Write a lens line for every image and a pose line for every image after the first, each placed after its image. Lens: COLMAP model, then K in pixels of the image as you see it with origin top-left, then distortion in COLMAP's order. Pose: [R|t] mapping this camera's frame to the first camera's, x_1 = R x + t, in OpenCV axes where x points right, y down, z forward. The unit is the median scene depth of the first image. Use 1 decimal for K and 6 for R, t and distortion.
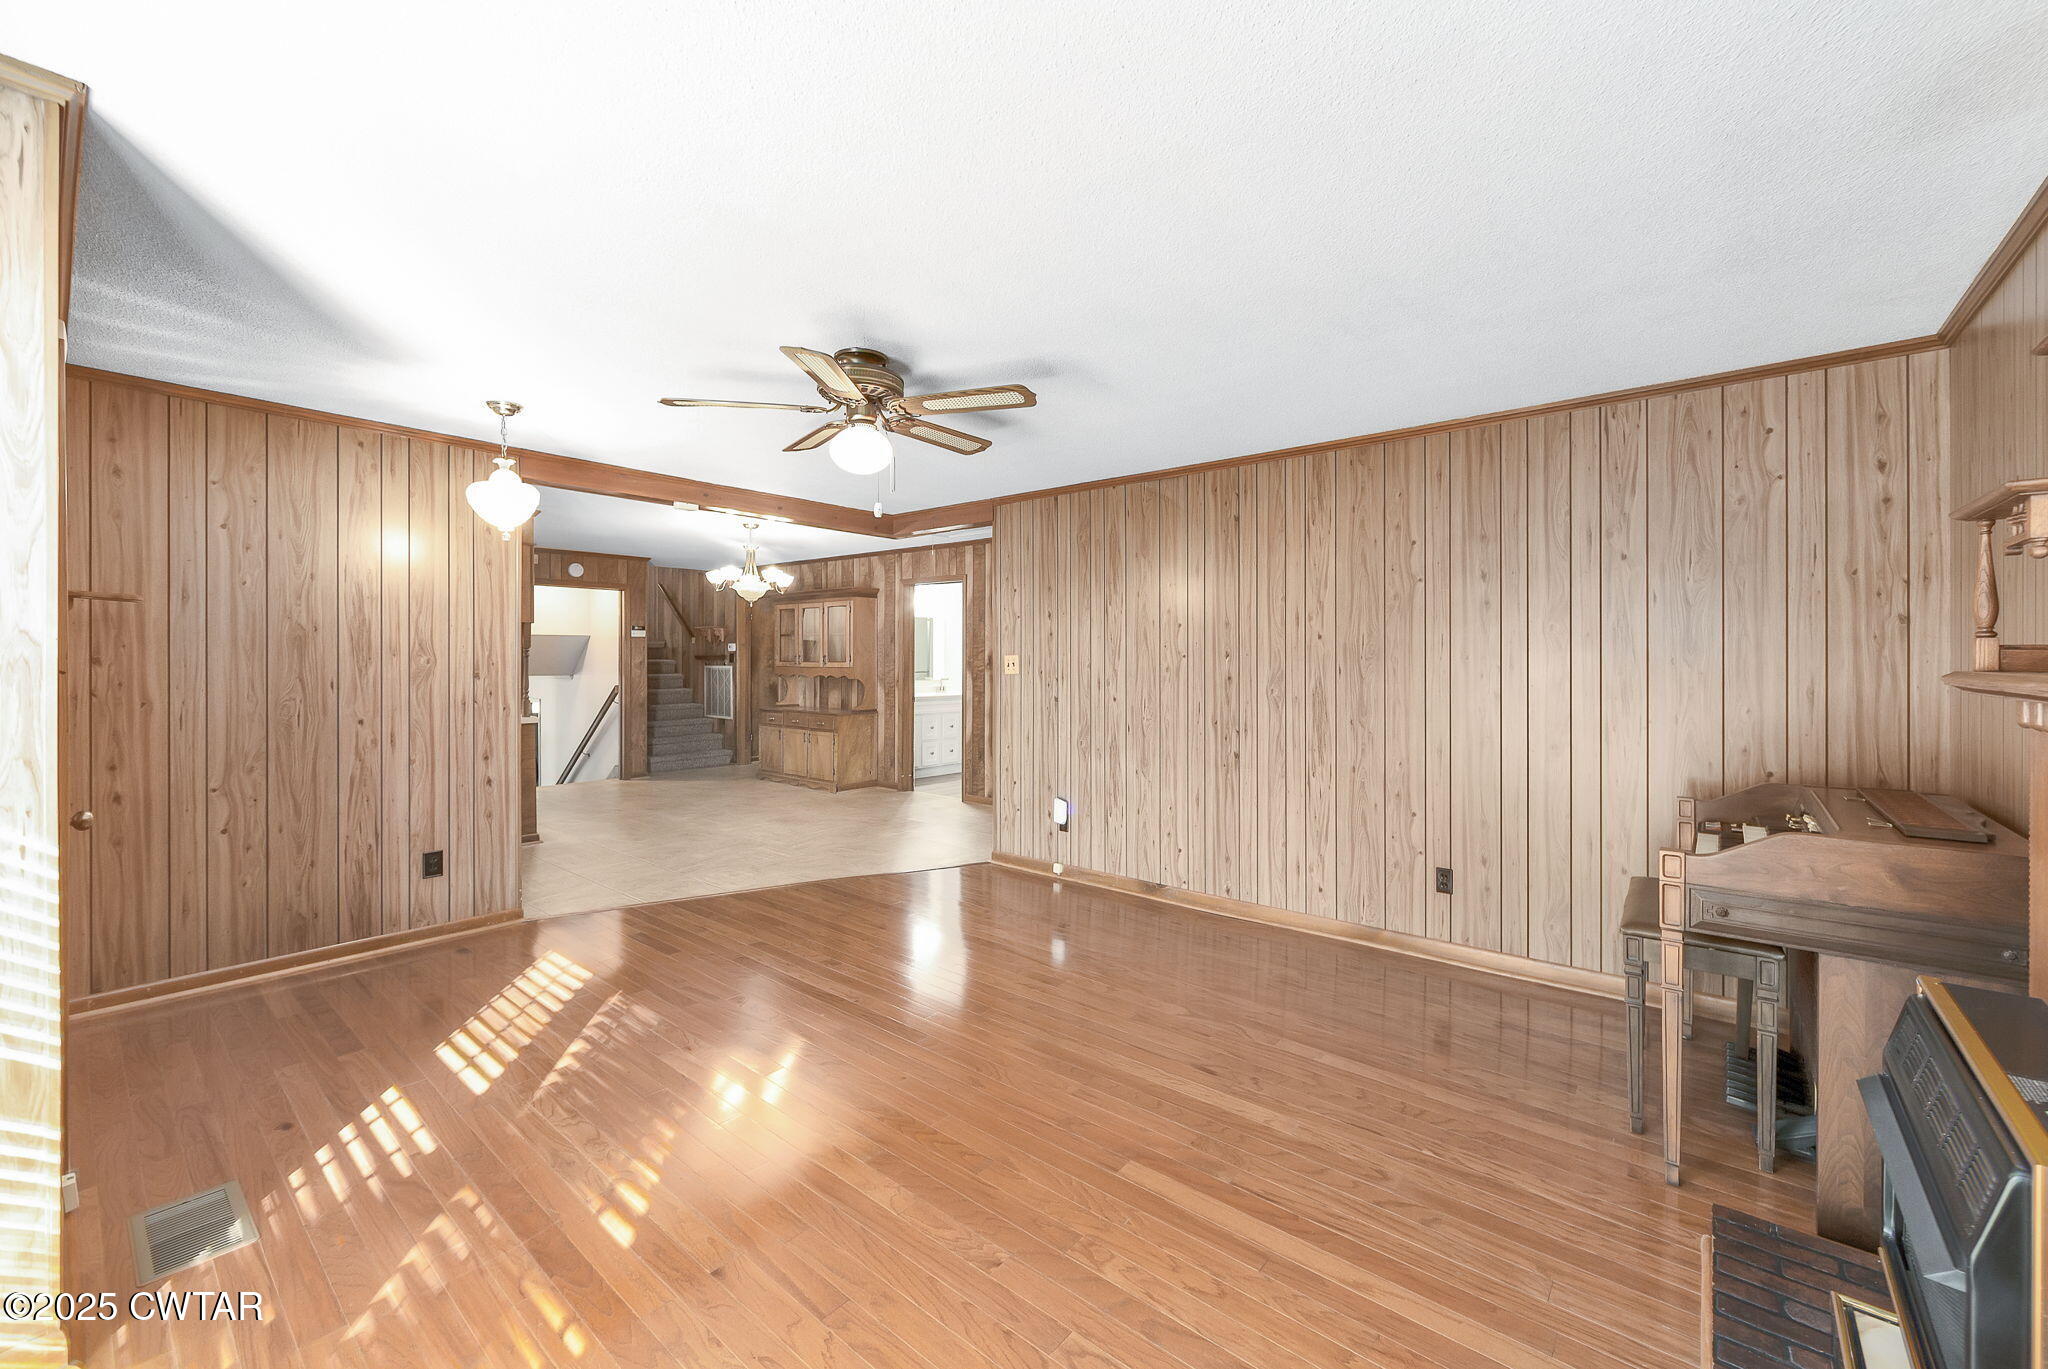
lens RADIAL K [[784.2, 0, 1001.0], [0, 784.2, 660.2], [0, 0, 1]] dist [0.000276, -0.000052]
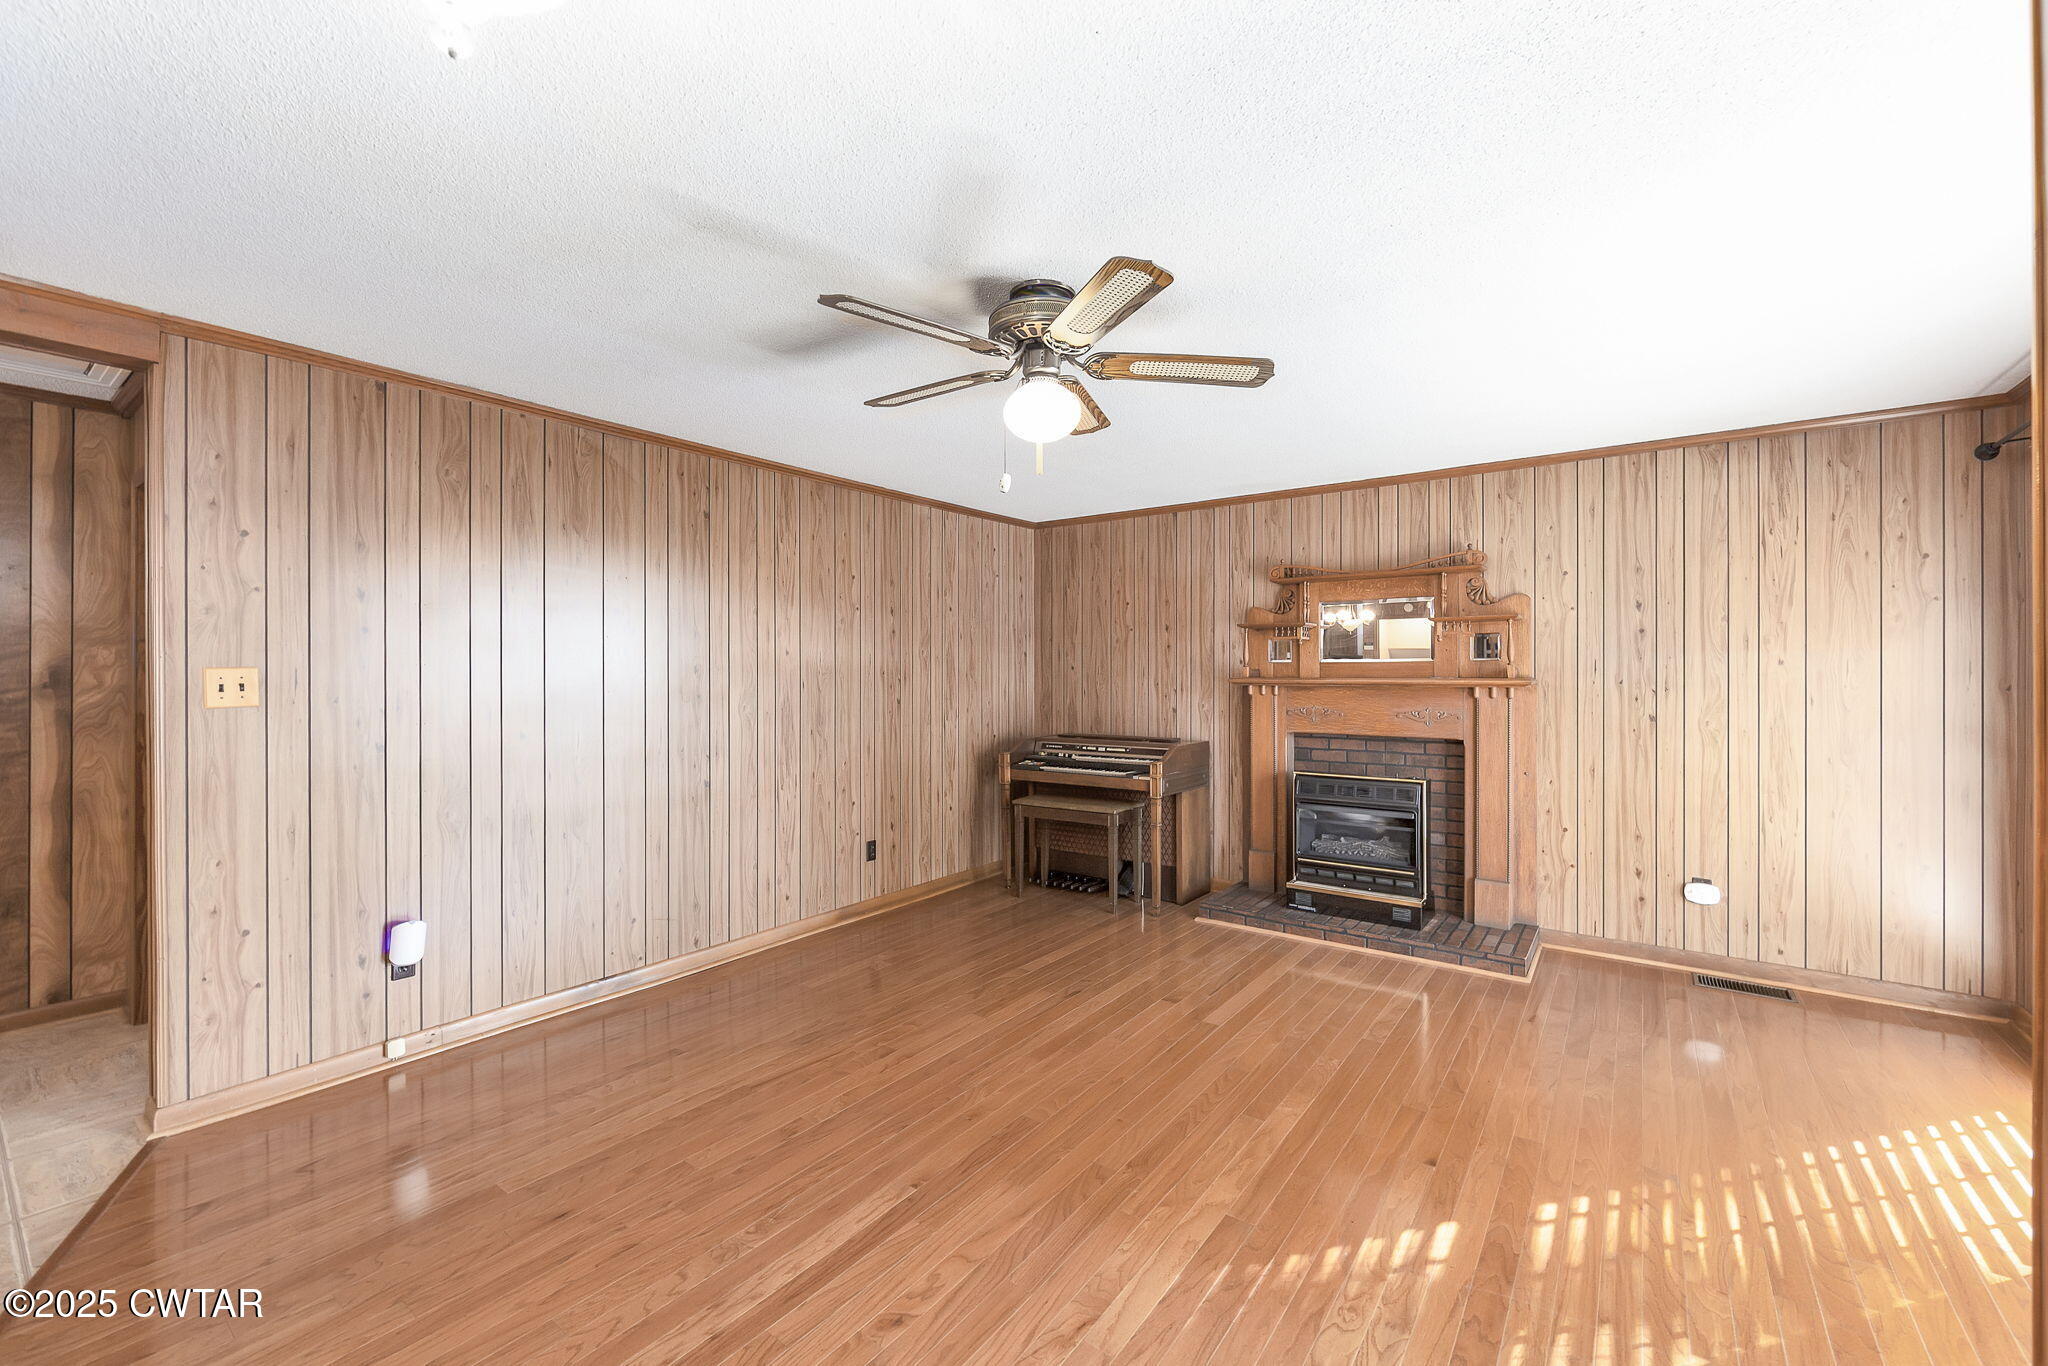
lens RADIAL K [[820.2, 0, 1055.9], [0, 820.2, 672.6], [0, 0, 1]] dist [0.001056, -0.000318]
pose [[-0.068033, -0.000239, 0.997683, -0.700191], [0.003451, 0.999994, 0.000475, -0.002768], [-0.997677, 0.003475, -0.068031, 0.726725]]
